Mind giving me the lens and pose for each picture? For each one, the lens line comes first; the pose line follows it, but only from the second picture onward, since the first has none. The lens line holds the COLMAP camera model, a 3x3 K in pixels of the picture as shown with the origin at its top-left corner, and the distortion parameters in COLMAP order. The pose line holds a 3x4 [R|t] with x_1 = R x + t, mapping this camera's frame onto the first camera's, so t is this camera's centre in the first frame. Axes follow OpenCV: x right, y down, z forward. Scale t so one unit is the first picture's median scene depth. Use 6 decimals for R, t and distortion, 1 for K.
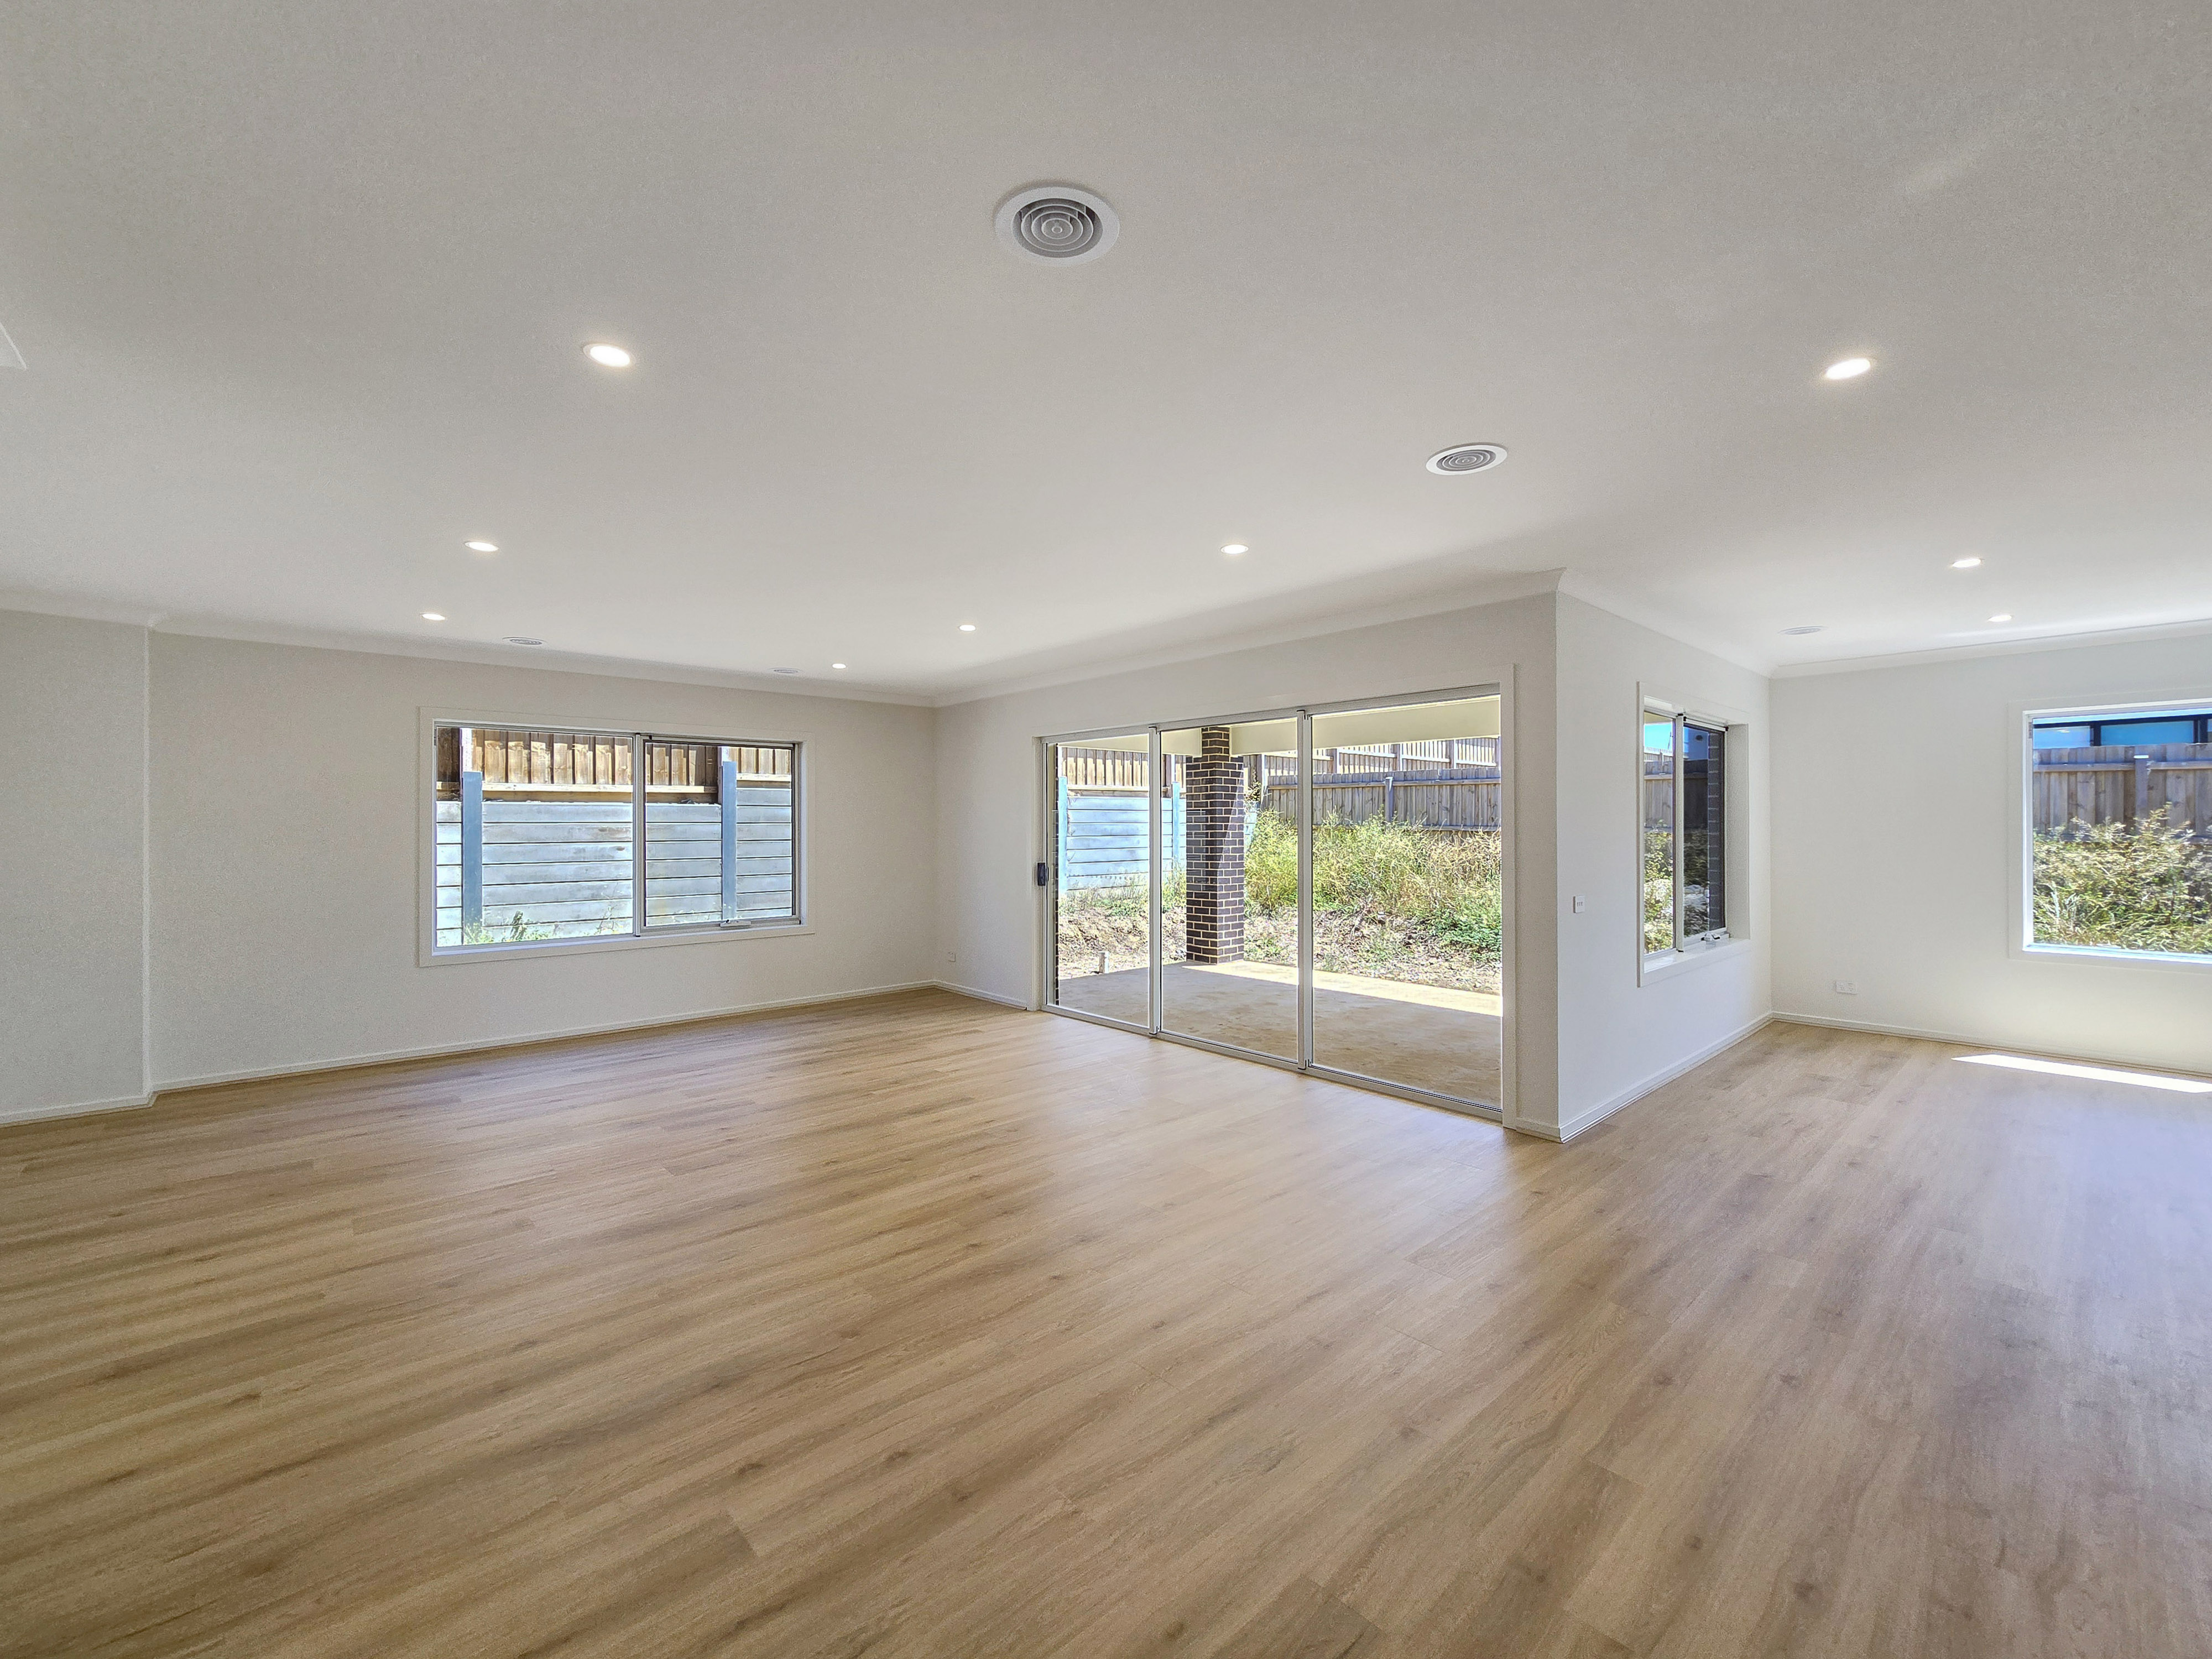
lens RADIAL K [[927.8, 0, 1107.2], [0, 927.8, 837.7], [0, 0, 1]] dist [-0.002833, 0.000820]
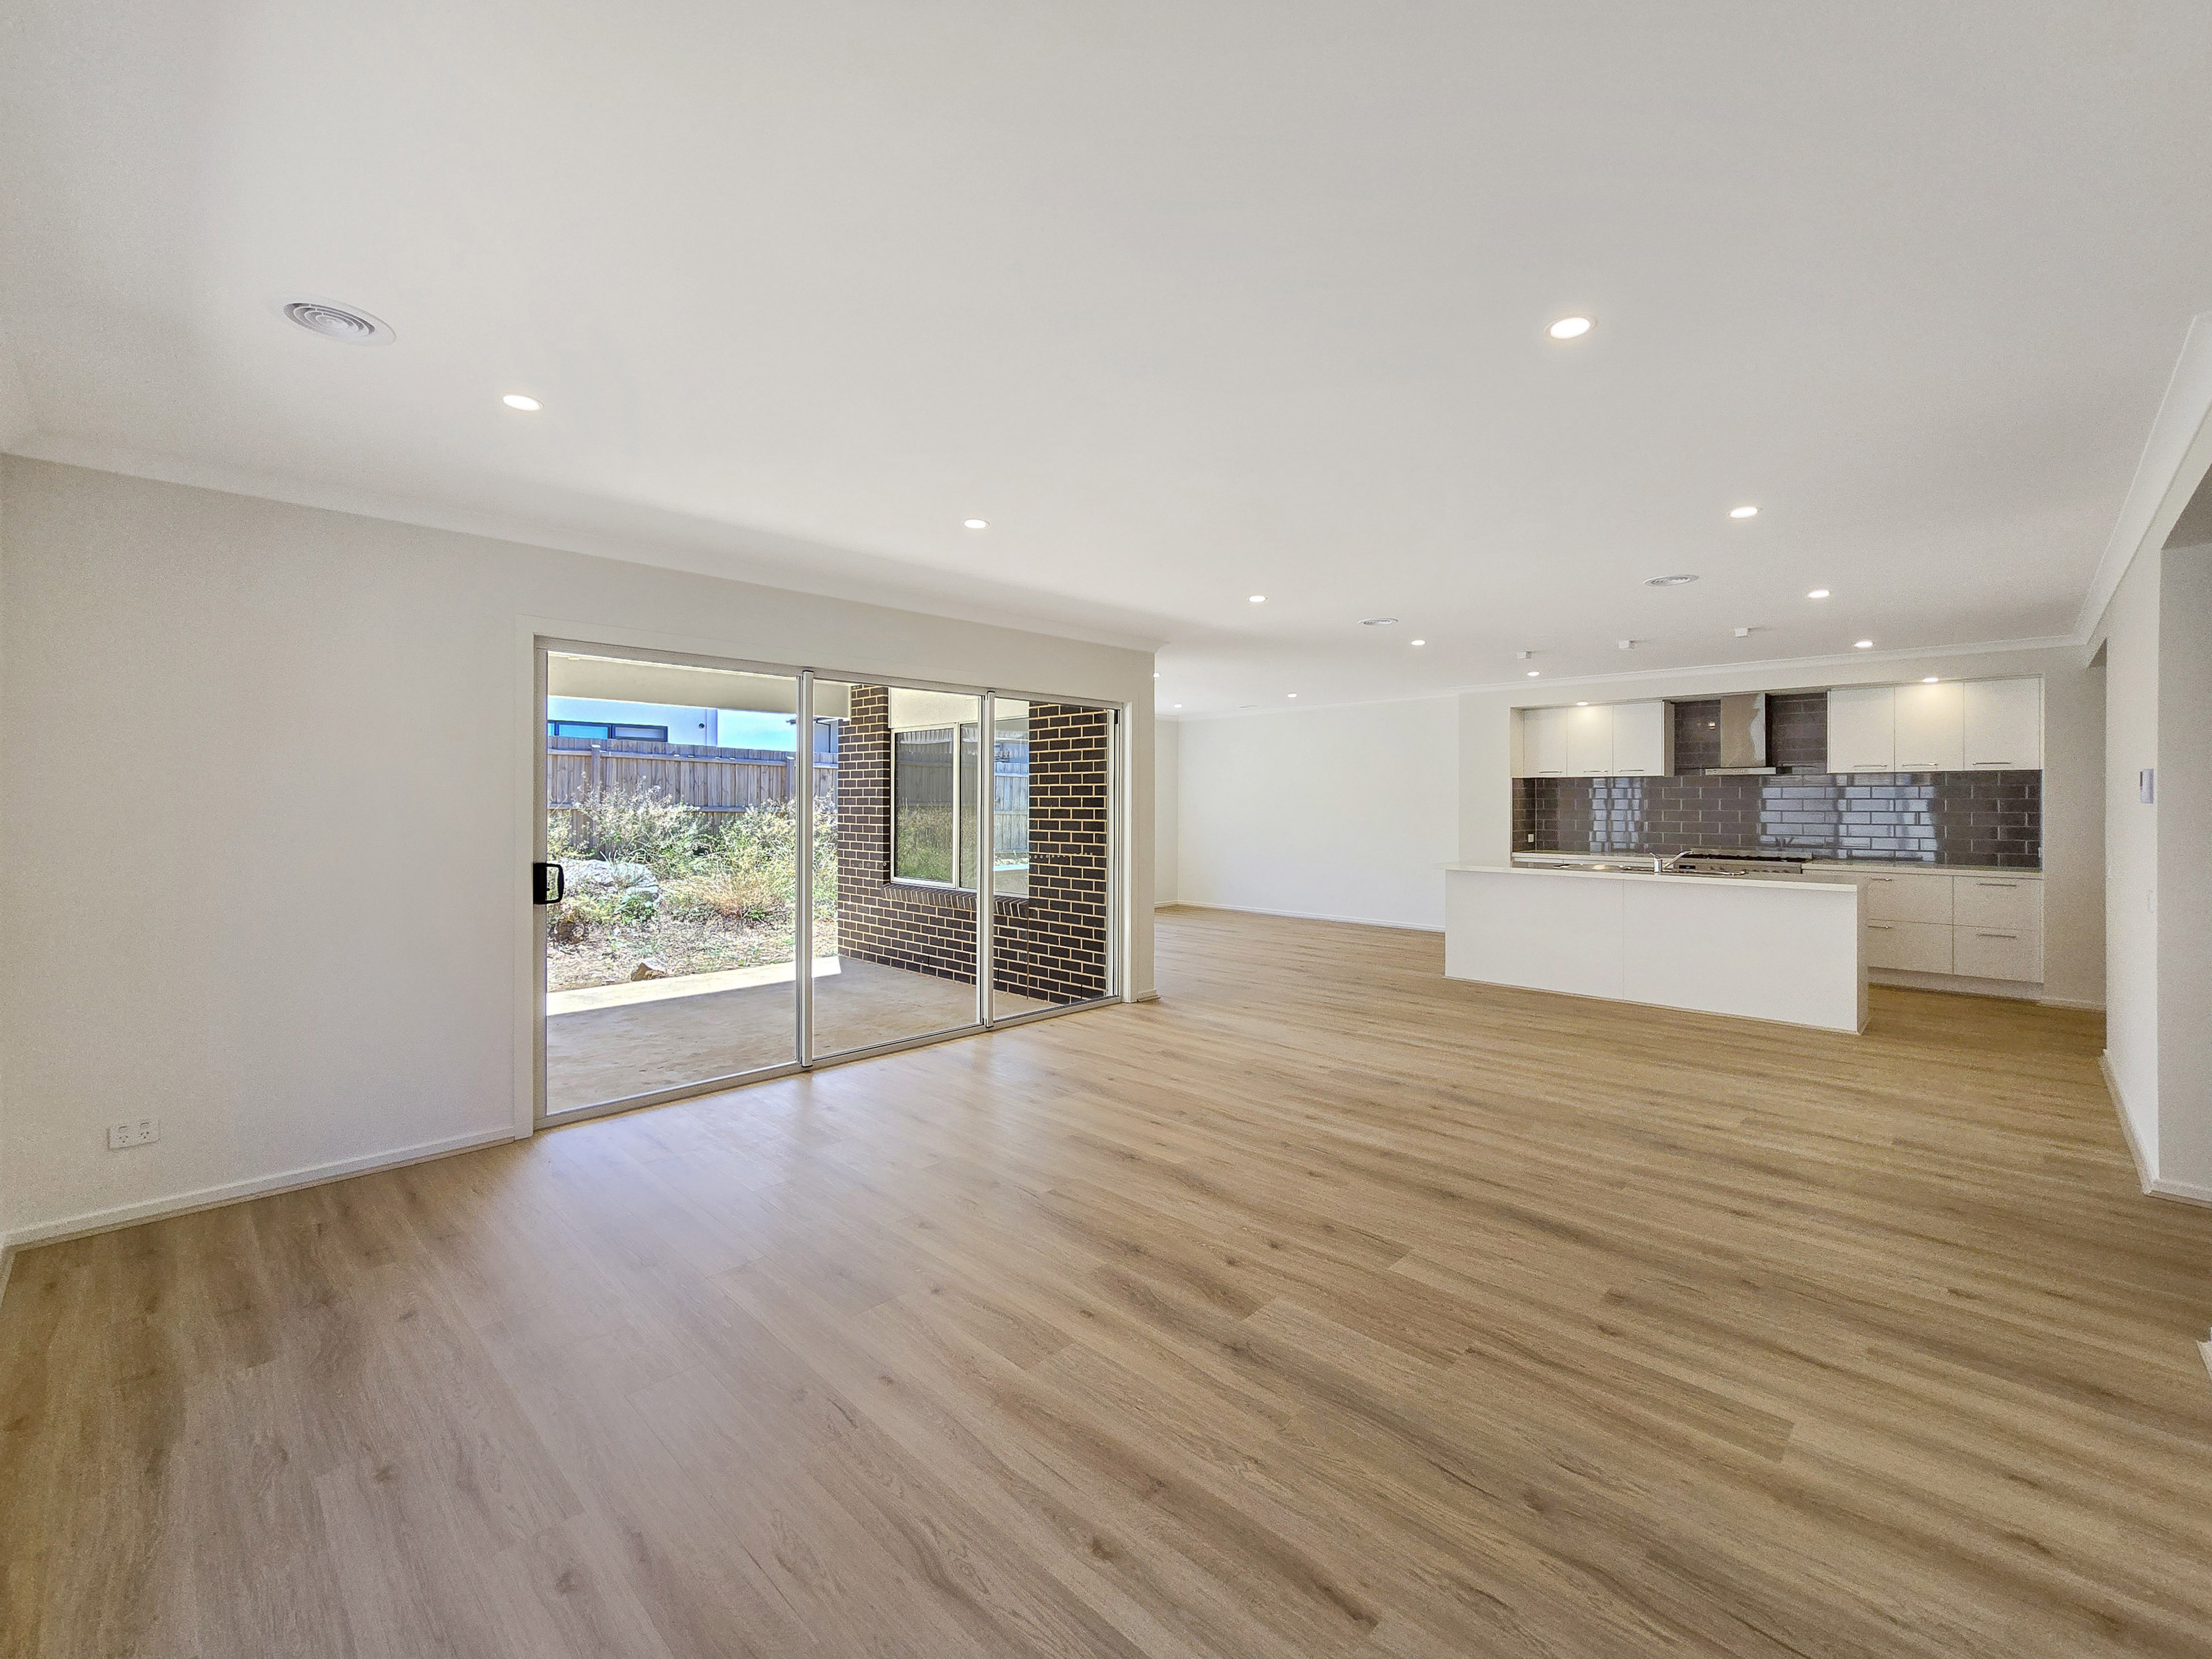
lens RADIAL K [[927.8, 0, 1122.9], [0, 927.8, 816.8], [0, 0, 1]] dist [-0.002833, 0.000820]
pose [[-0.086002, -0.012475, 0.996217, -1.326405], [0.005468, 0.999901, 0.012993, -0.008424], [-0.996280, 0.006564, -0.085925, 1.427829]]
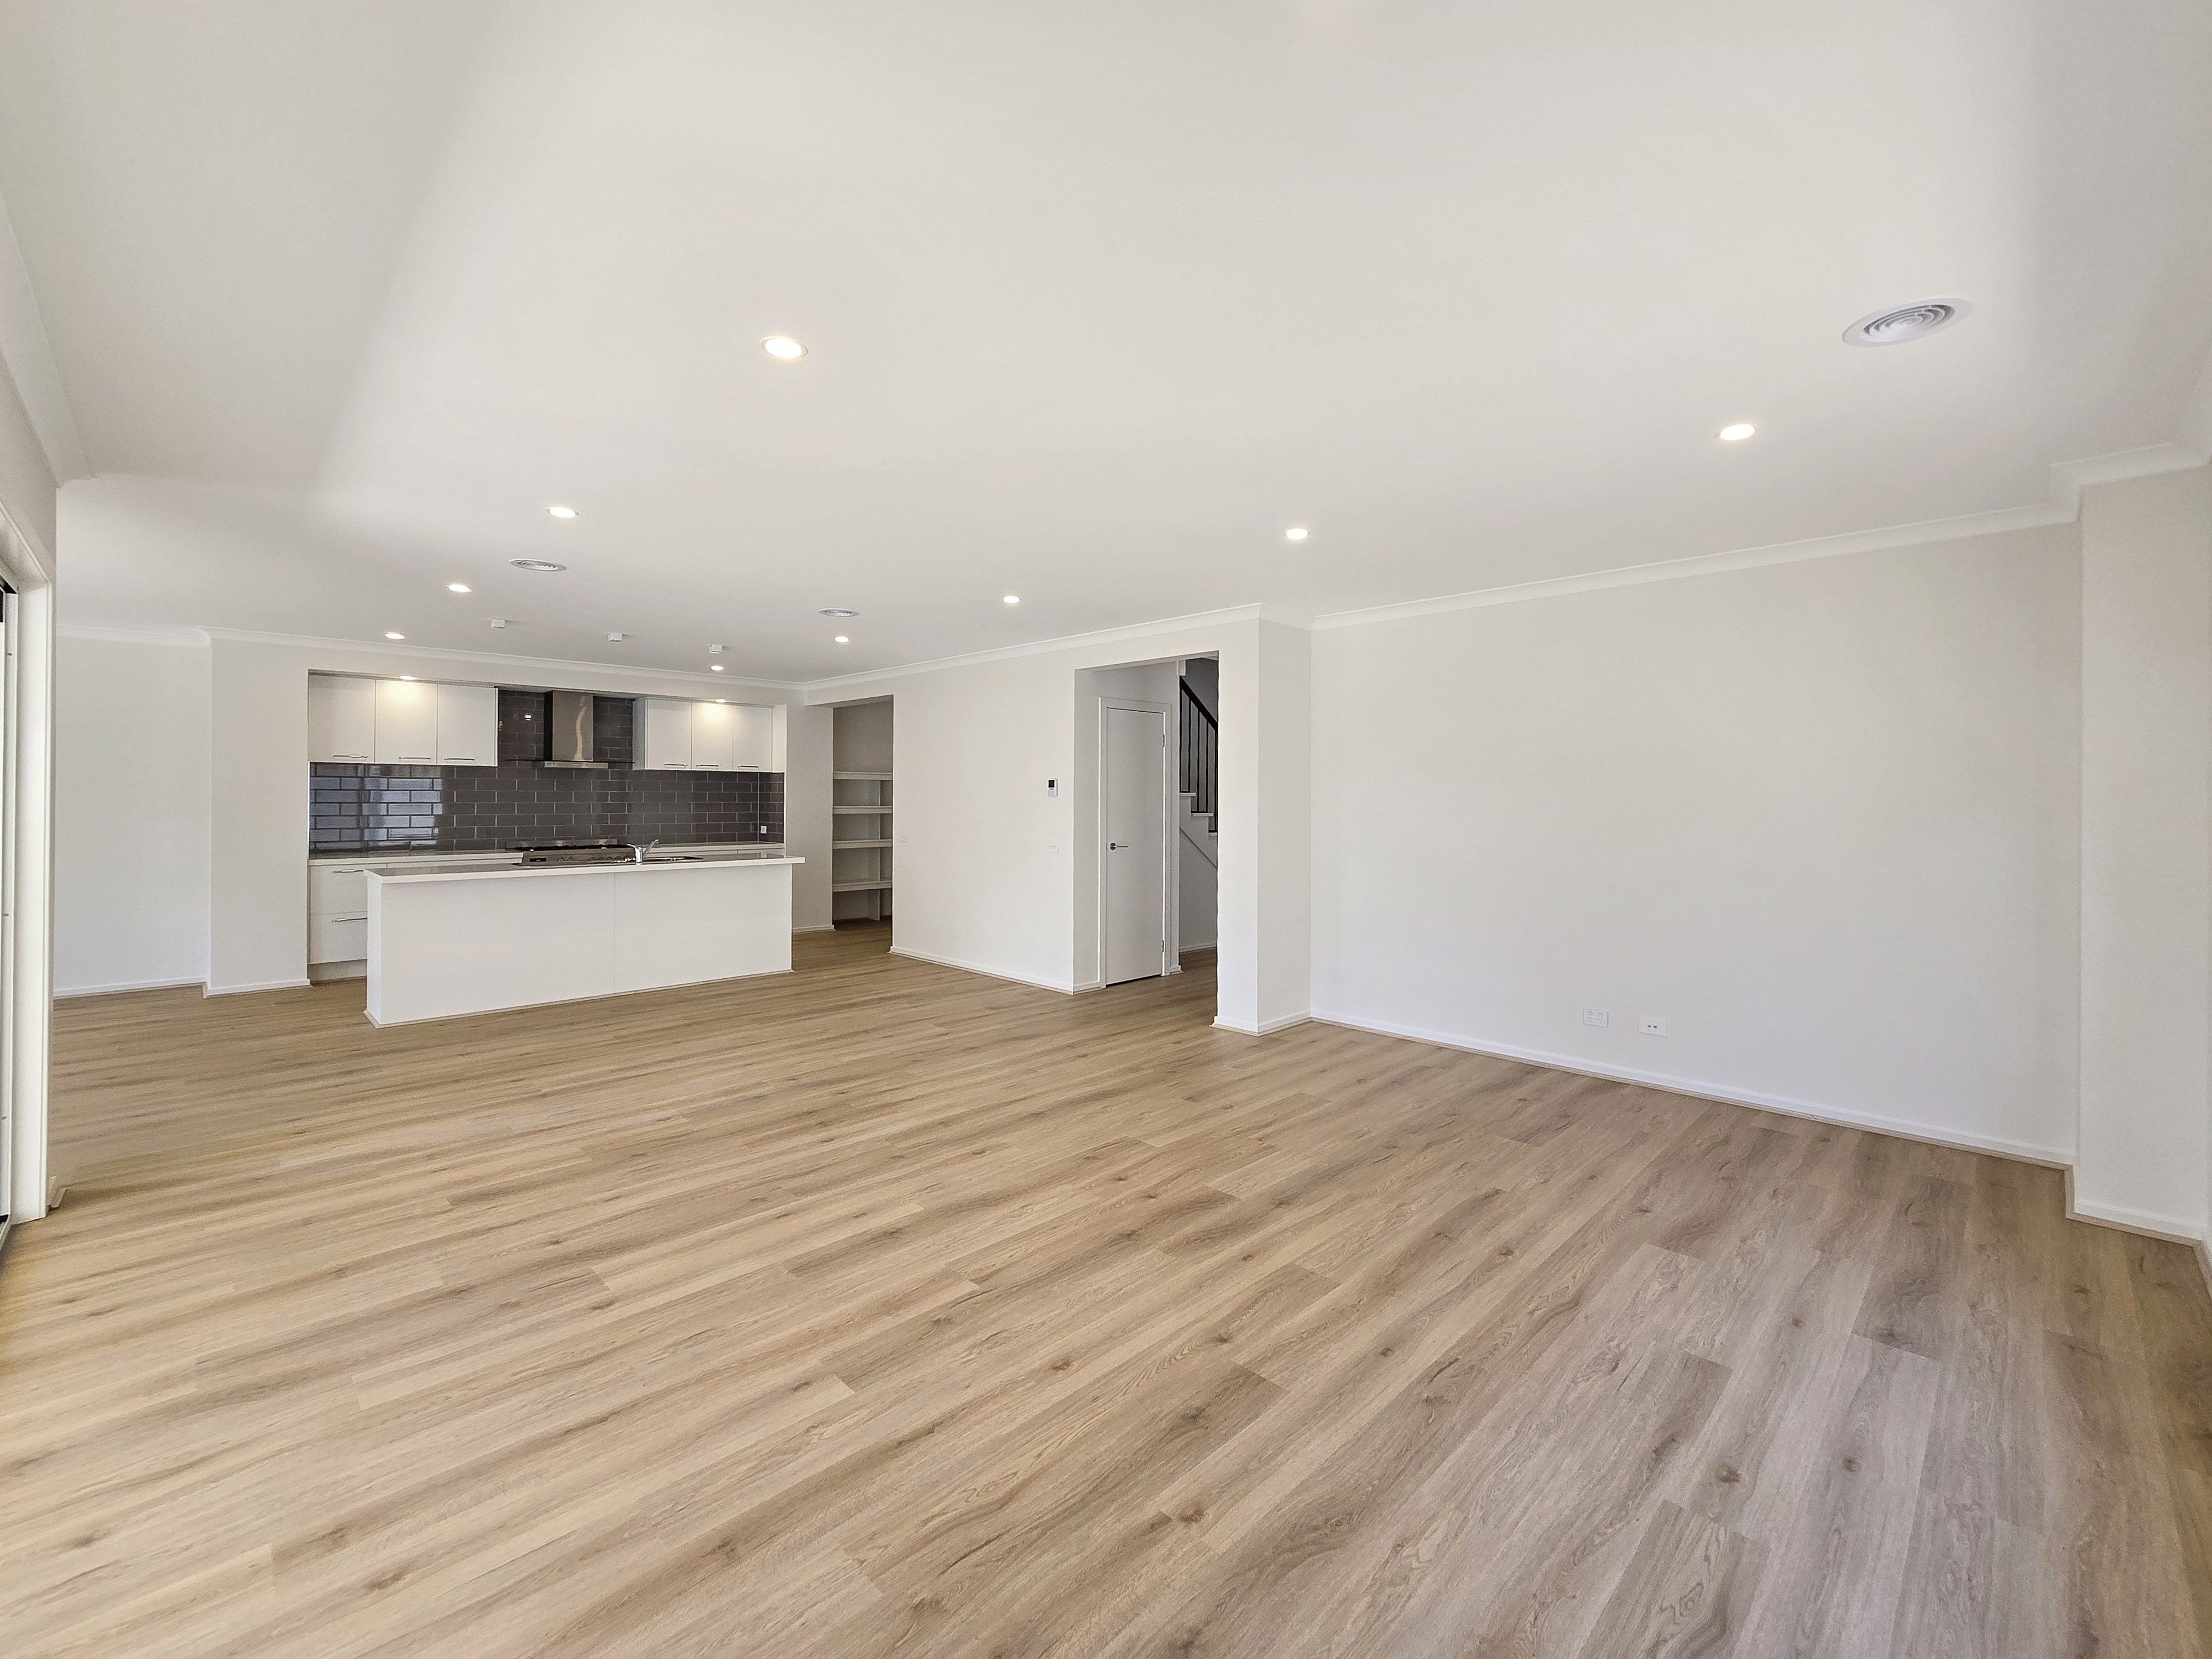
lens RADIAL K [[927.8, 0, 1120.3], [0, 927.8, 786.6], [0, 0, 1]] dist [-0.002833, 0.000820]
pose [[-0.998070, -0.000513, -0.062096, -0.432966], [-0.000240, 0.999990, -0.004406, -0.016686], [0.062097, -0.004382, -0.998060, 2.205938]]
